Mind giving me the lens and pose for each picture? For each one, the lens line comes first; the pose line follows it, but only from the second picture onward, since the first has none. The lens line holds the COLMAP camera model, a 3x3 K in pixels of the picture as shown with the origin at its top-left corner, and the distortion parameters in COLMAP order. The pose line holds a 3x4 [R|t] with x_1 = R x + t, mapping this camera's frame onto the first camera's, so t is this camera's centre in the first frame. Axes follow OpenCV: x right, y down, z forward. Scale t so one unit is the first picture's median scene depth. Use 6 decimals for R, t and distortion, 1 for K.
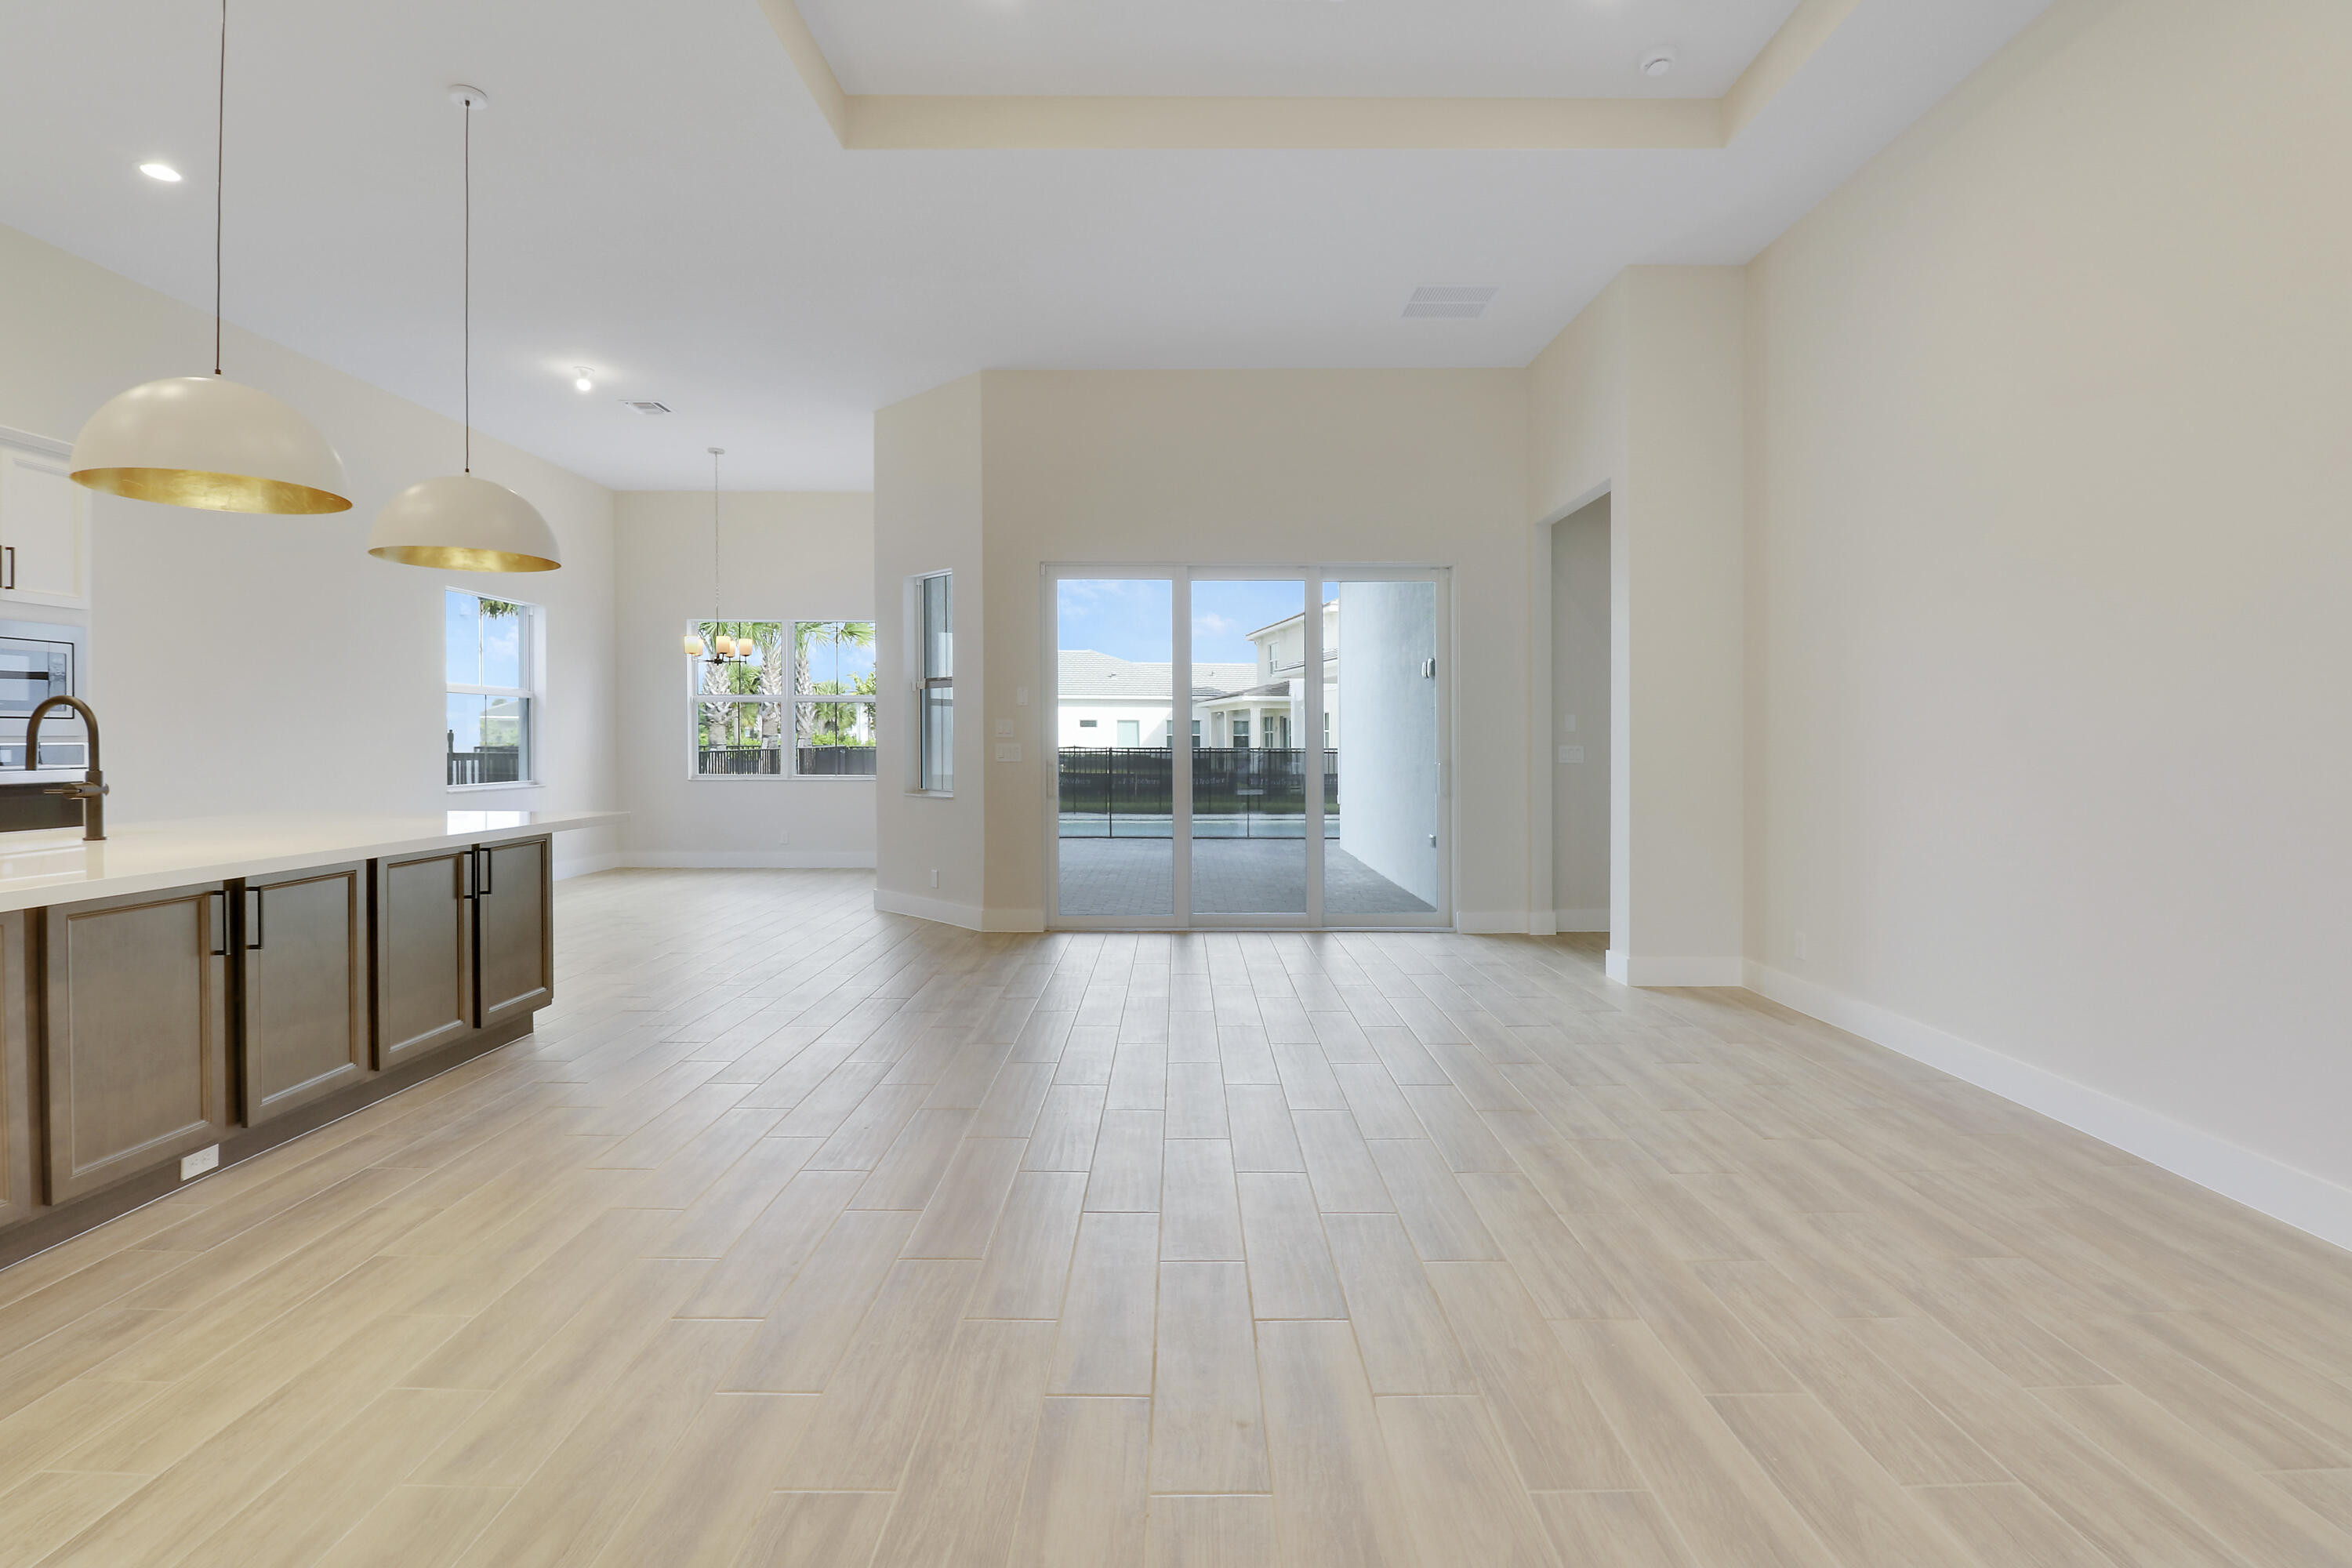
lens RADIAL K [[1107.1, 0, 1191.7], [0, 1107.1, 756.5], [0, 0, 1]] dist [0.003475, -0.015802]
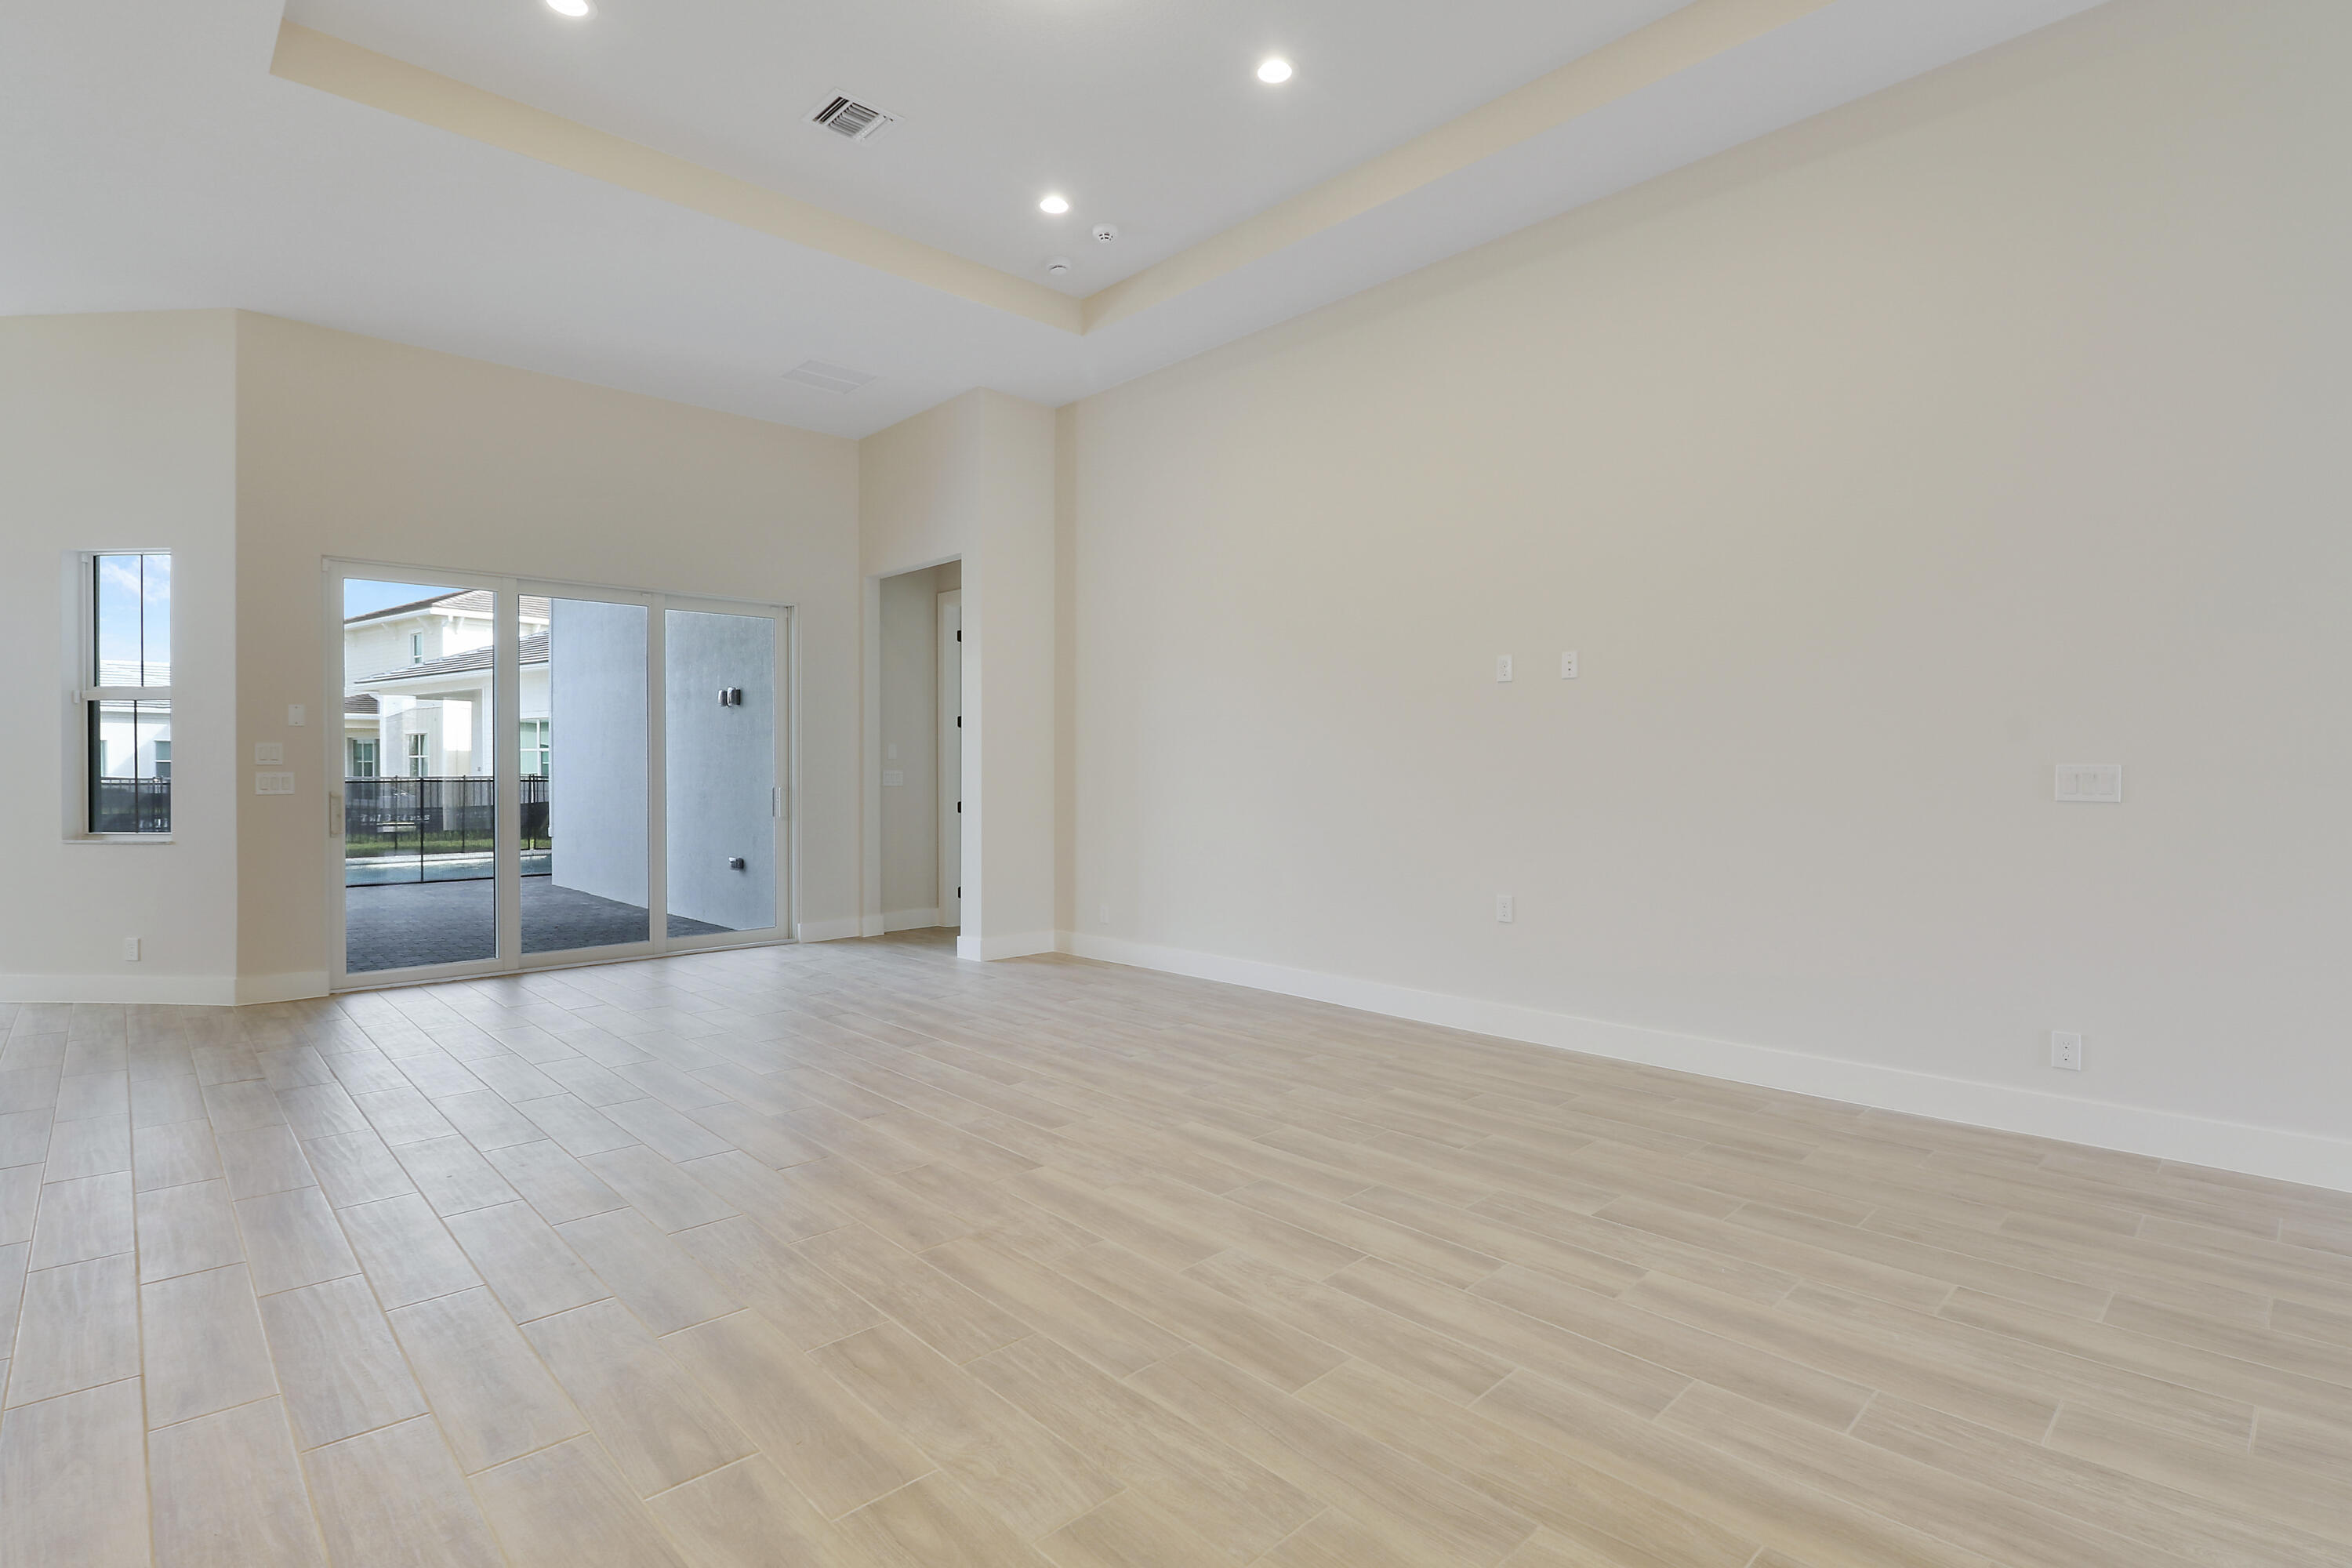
lens RADIAL K [[1118.4, 0, 1193.0], [0, 1118.4, 773.8], [0, 0, 1]] dist [-0.003622, -0.001125]
pose [[0.723362, -0.008303, 0.690419, -0.302456], [0.013324, 0.999909, -0.001935, 0.000205], [-0.690341, 0.010599, 0.723407, -0.083180]]
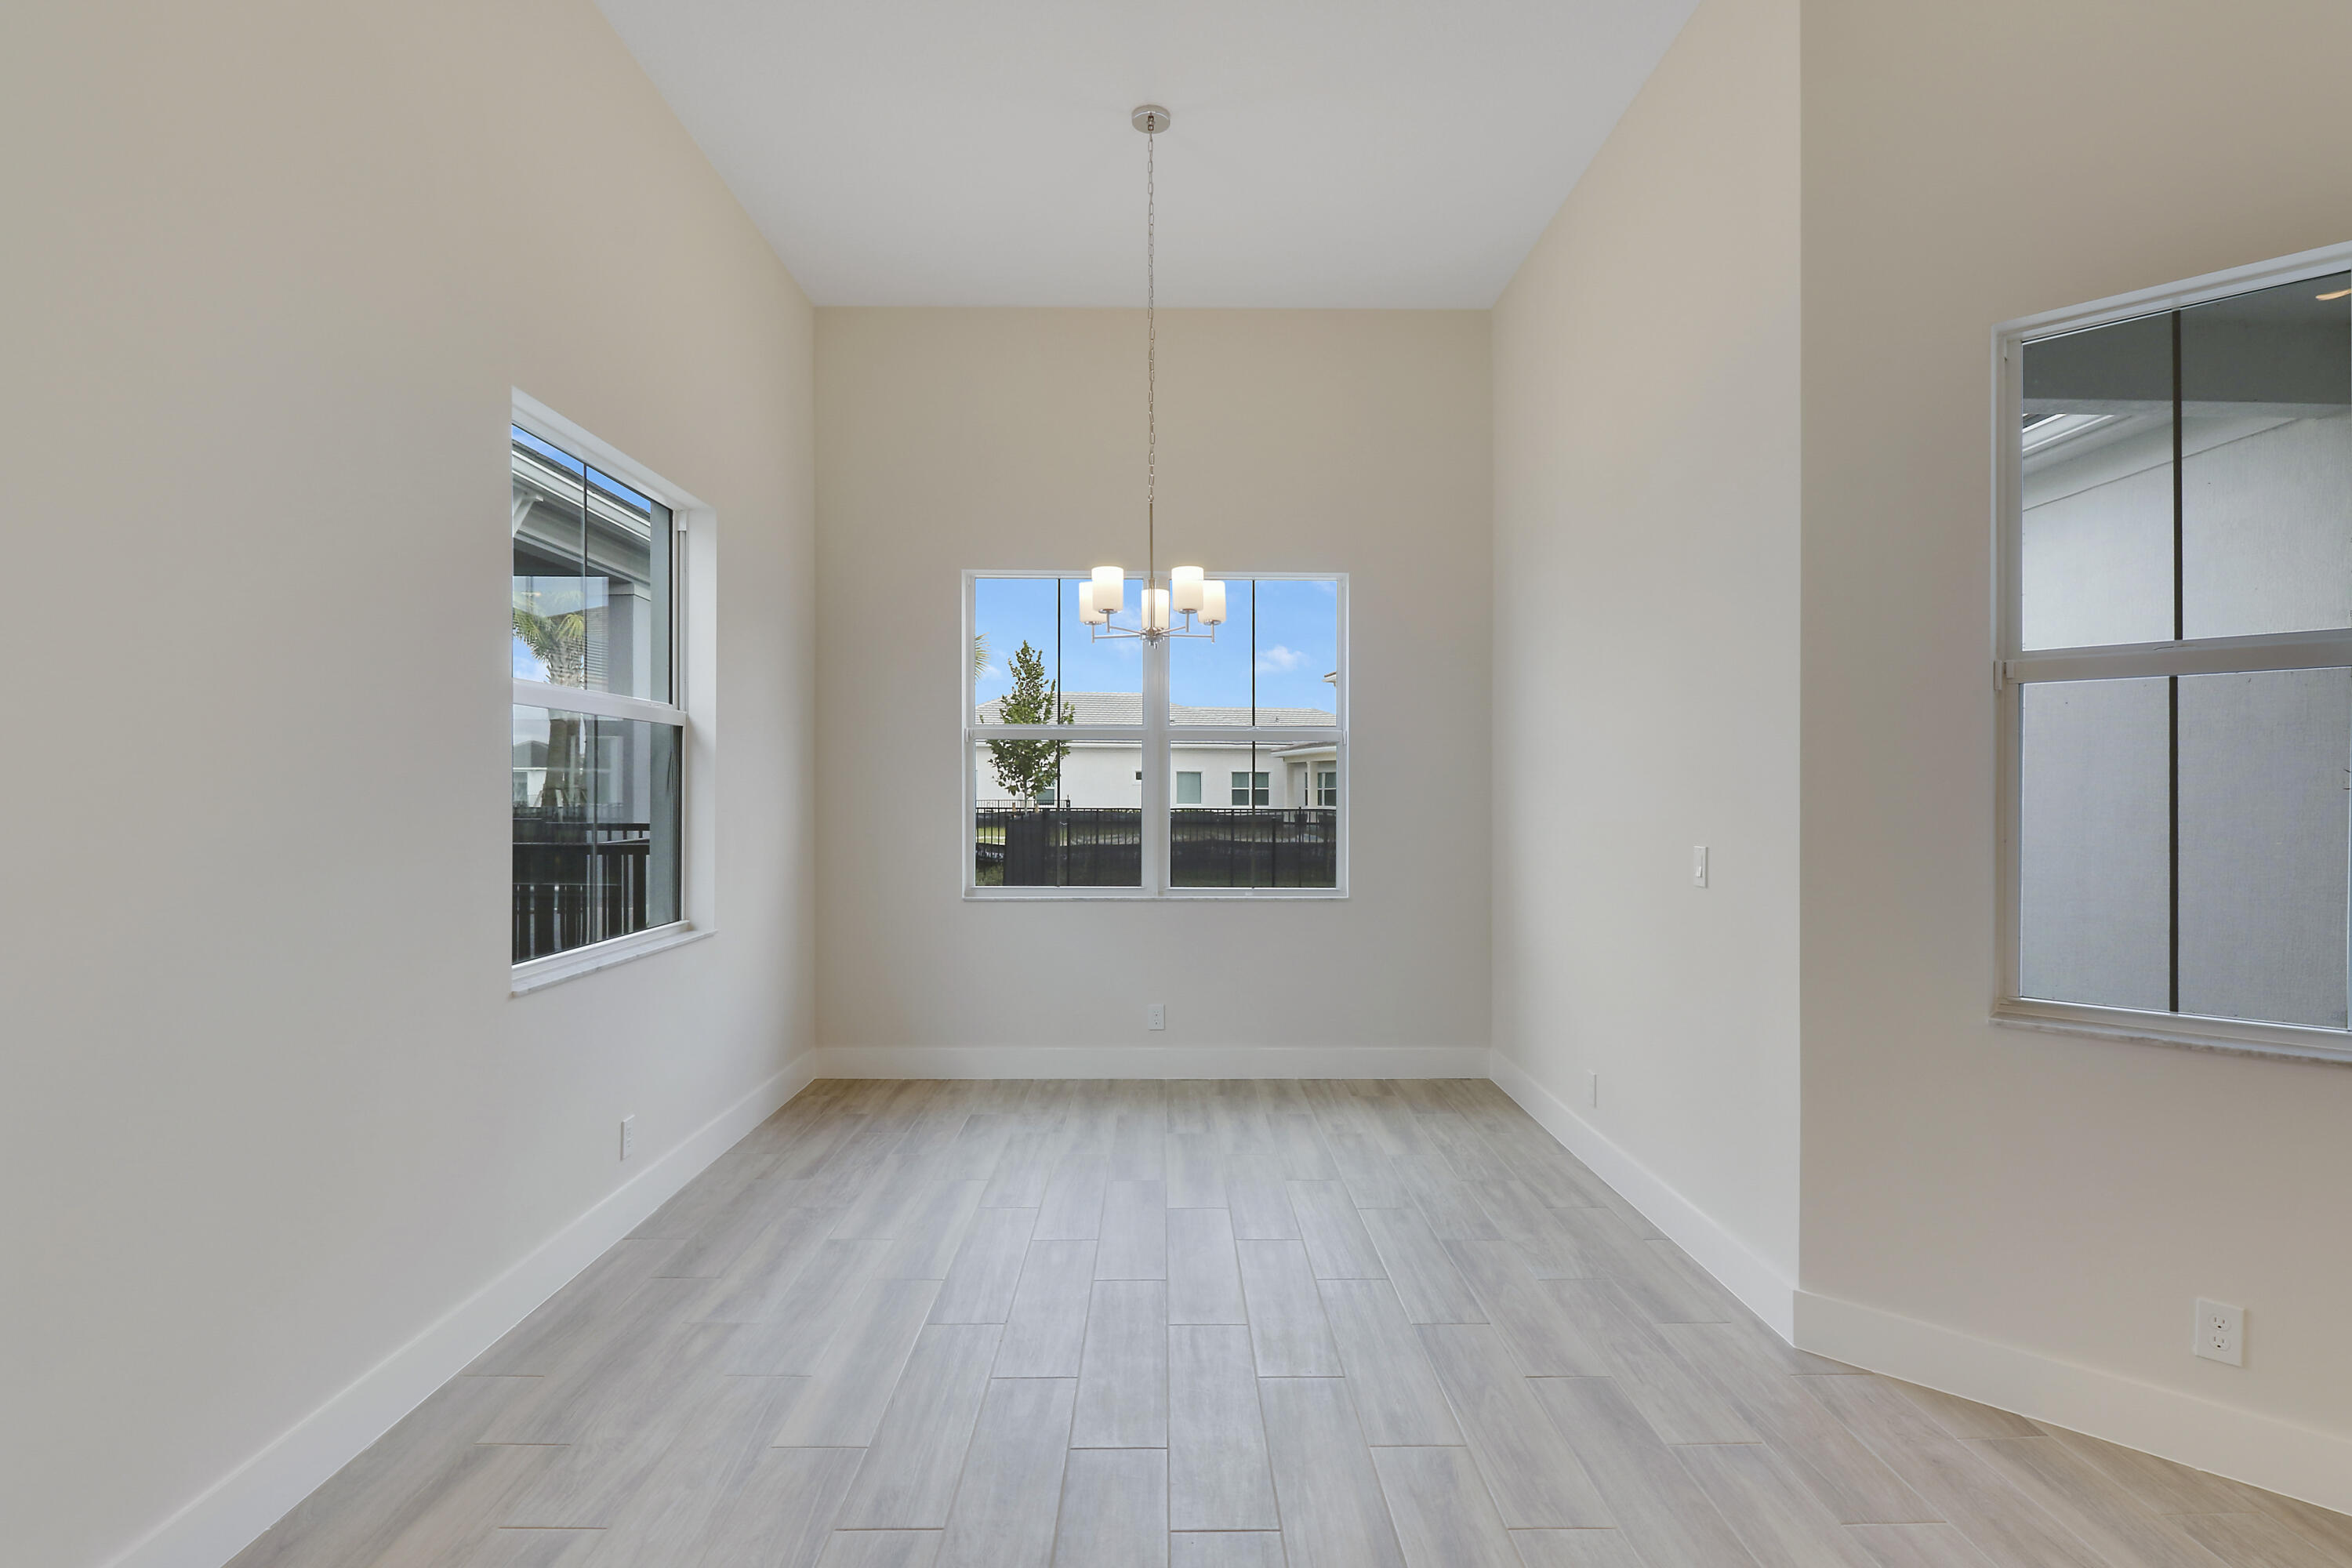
lens RADIAL K [[1118.4, 0, 1193.0], [0, 1118.4, 773.8], [0, 0, 1]] dist [-0.003622, -0.001125]
pose [[0.999833, 0.003539, 0.017922, -0.671991], [-0.002988, 0.999525, -0.030659, -0.035451], [-0.018022, 0.030601, 0.999369, 0.937326]]
